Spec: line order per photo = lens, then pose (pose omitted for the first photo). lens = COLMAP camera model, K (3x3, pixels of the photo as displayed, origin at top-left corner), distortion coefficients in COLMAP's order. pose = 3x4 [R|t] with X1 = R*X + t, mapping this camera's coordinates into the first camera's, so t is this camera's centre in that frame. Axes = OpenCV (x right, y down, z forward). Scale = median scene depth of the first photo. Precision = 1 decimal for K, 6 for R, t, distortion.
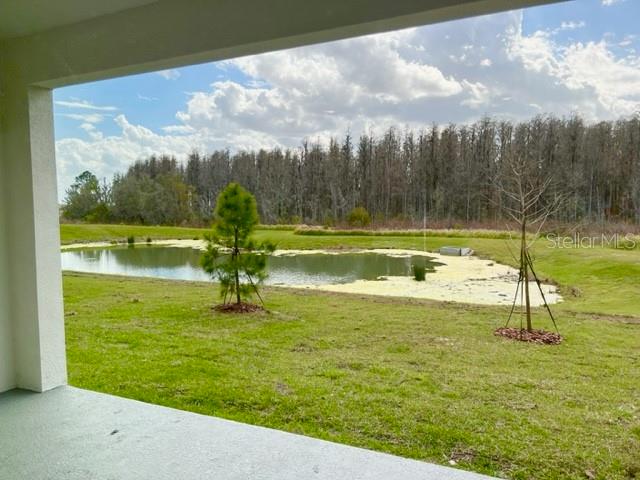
lens RADIAL K [[479.8, 0, 322.4], [0, 479.8, 238.2], [0, 0, 1]] dist [0.060106, -0.030631]
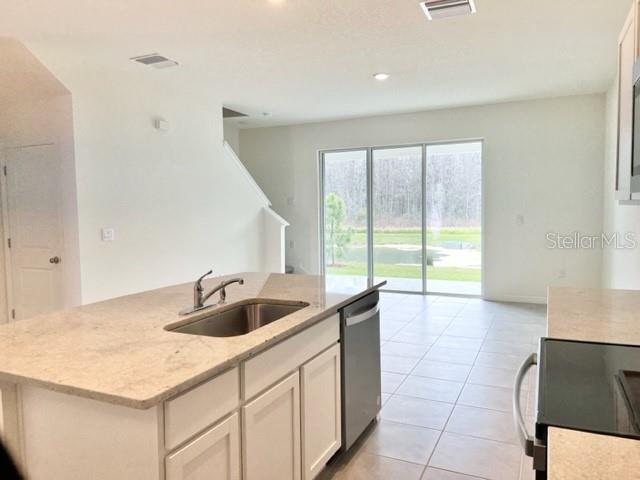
lens RADIAL K [[479.8, 0, 320.8], [0, 479.8, 243.5], [0, 0, 1]] dist [0.060106, -0.030631]
pose [[0.999995, -0.003085, 0.000389, -0.035461], [0.003081, 0.999945, 0.010022, 0.007473], [-0.000420, -0.010021, 0.999950, -0.109126]]
